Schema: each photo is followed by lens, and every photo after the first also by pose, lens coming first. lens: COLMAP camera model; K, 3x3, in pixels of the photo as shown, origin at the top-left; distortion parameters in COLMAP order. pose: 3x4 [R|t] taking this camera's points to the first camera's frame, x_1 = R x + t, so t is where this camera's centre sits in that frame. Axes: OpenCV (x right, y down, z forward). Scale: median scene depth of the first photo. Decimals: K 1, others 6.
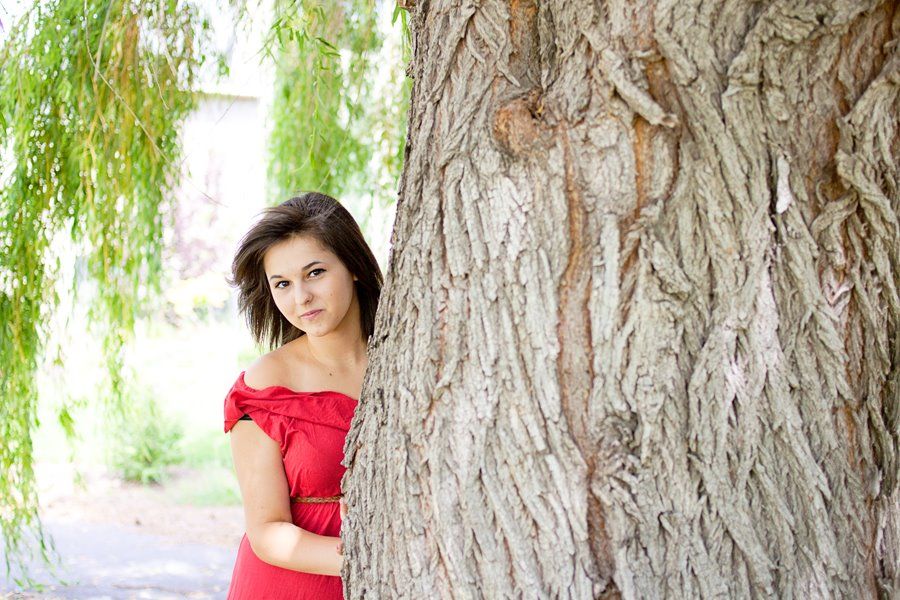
lens RADIAL K [[1090.8, 0, 448.1], [0, 1090.8, 300.4], [0, 0, 1]] dist [-0.077418, 0.000000]
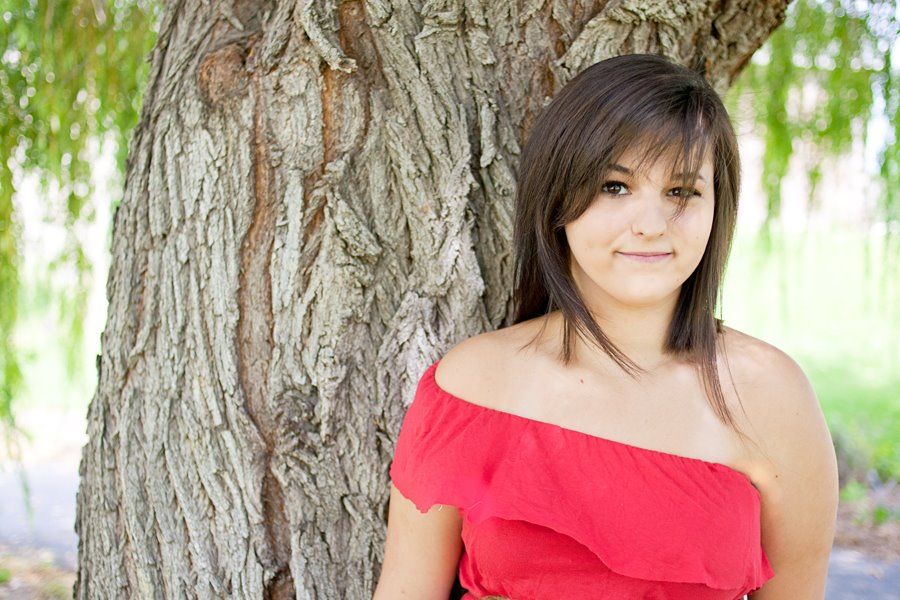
lens RADIAL K [[1090.8, 0, 456.0], [0, 1090.8, 298.7], [0, 0, 1]] dist [-0.077418, 0.000000]
pose [[0.999262, 0.005616, -0.038002, 0.319231], [-0.003858, 0.998927, 0.046162, -0.013483], [0.038220, -0.045982, 0.998211, 0.088003]]
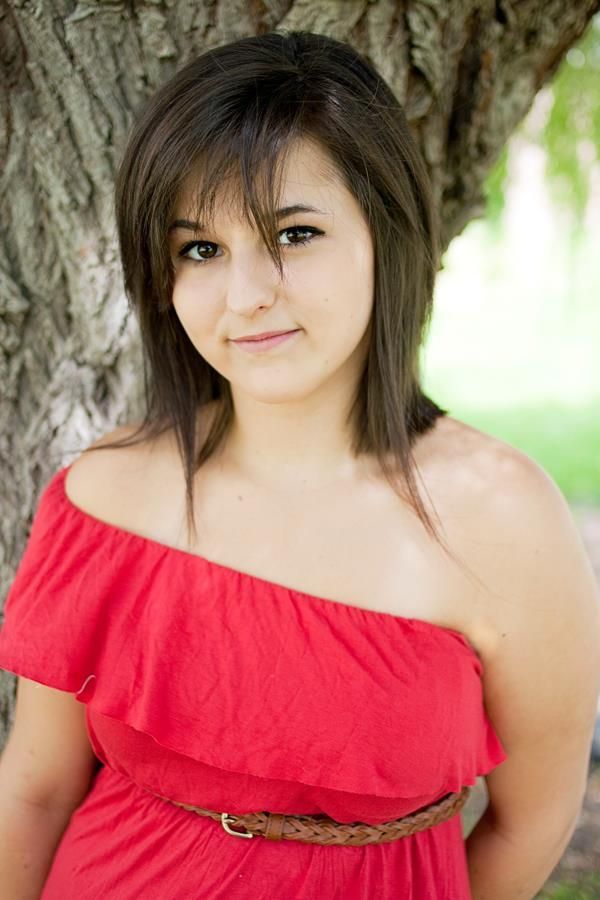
lens RADIAL K [[1090.8, 0, 297.3], [0, 1090.8, 446.3], [0, 0, 1]] dist [-0.077418, 0.000000]
pose [[0.994568, 0.032681, -0.098822, 0.465951], [-0.015772, 0.985785, 0.167267, -0.041915], [0.102883, -0.164800, 0.980946, 0.314198]]
